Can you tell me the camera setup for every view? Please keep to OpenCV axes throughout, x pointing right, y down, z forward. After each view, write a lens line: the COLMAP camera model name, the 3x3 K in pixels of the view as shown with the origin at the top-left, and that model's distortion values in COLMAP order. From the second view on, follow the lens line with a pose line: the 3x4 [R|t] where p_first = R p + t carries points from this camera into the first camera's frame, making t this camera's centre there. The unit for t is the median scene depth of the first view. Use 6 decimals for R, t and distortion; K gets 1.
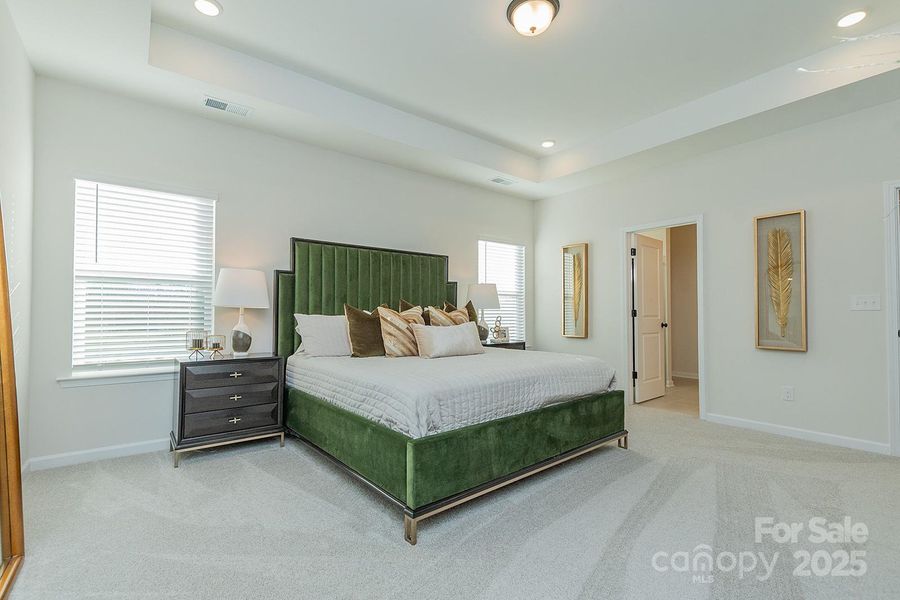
lens RADIAL K [[396.4, 0, 445.9], [0, 396.4, 304.8], [0, 0, 1]] dist [0.001748, 0.000272]
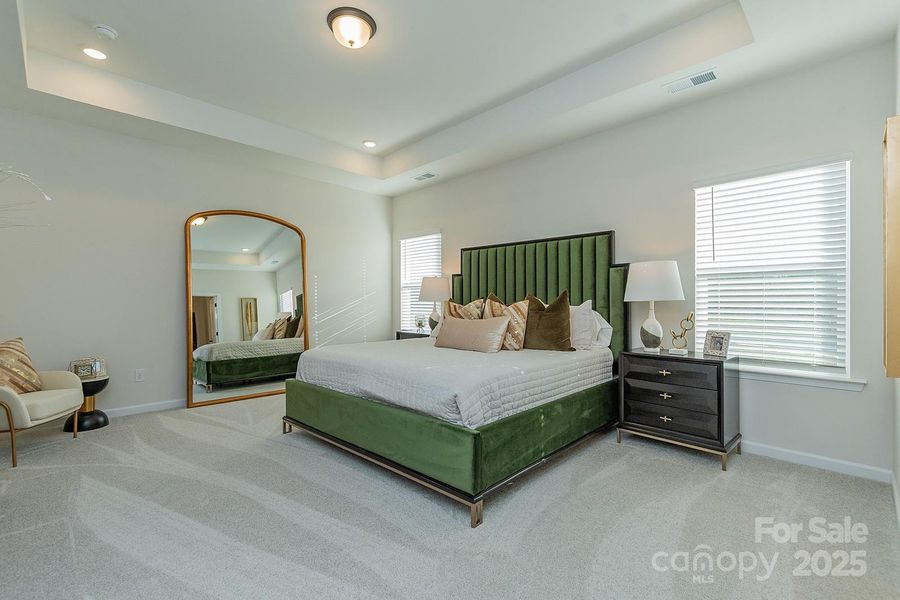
lens RADIAL K [[396.4, 0, 446.0], [0, 396.4, 301.0], [0, 0, 1]] dist [0.001748, 0.000272]
pose [[0.114195, 0.001077, -0.993458, 0.652335], [0.016641, 0.999857, 0.002996, 0.002142], [0.993319, -0.016874, 0.114161, 0.550625]]
